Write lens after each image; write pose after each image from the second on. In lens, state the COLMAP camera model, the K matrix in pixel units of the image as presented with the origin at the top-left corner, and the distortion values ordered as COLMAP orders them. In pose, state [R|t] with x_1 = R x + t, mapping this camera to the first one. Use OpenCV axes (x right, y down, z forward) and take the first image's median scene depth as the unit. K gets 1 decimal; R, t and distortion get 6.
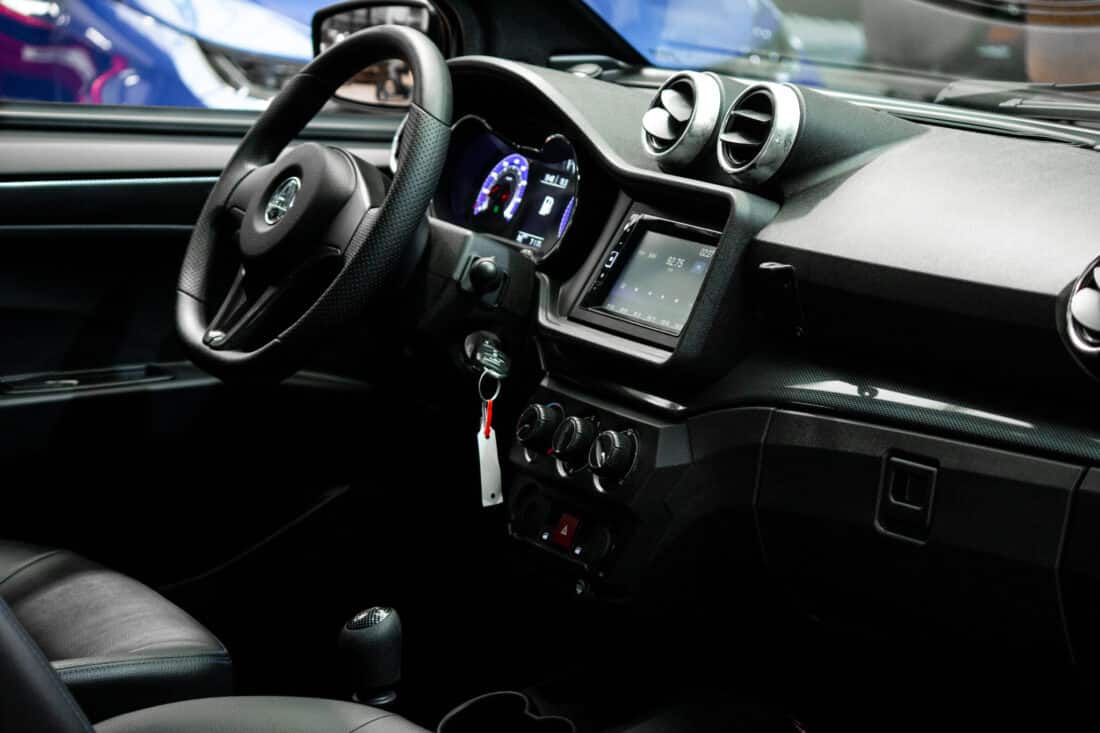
lens RADIAL K [[3210.9, 0, 550.0], [0, 3210.9, 366.5], [0, 0, 1]] dist [-0.433828, -0.045433]
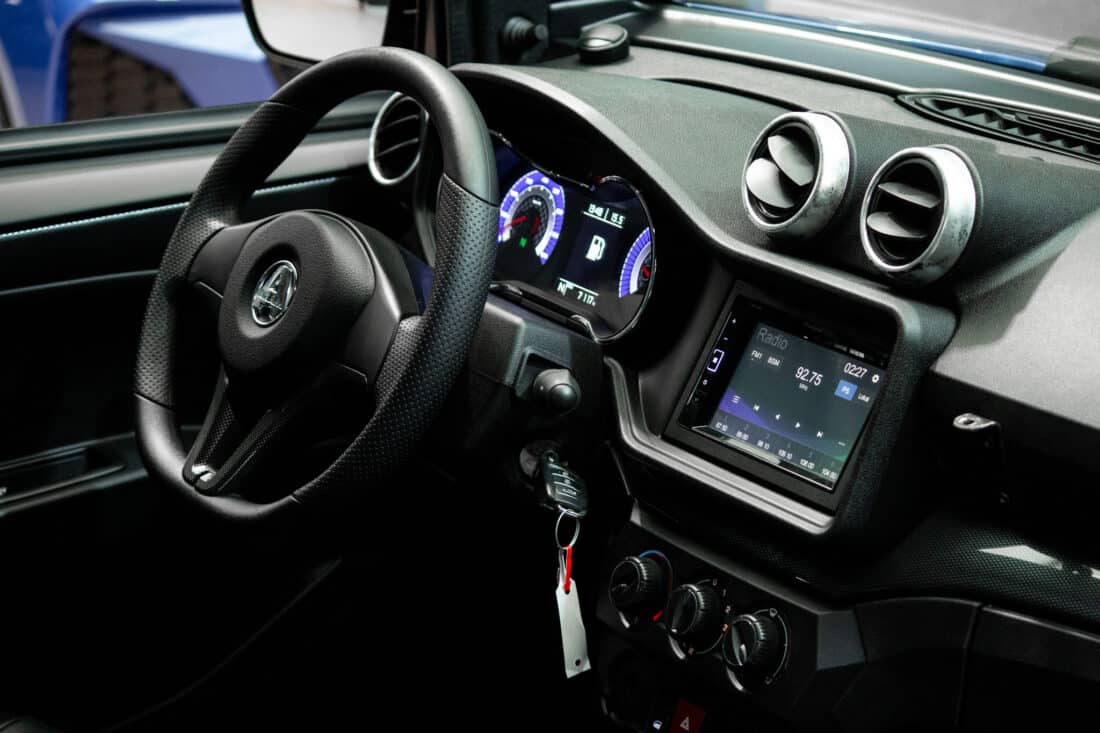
lens RADIAL K [[3210.9, 0, 550.0], [0, 3210.9, 366.5], [0, 0, 1]] dist [-0.433828, -0.045433]
pose [[0.994812, -0.070432, 0.073405, -0.077261], [0.059274, 0.987739, 0.144427, -0.145565], [-0.082677, -0.139327, 0.986789, 0.236521]]
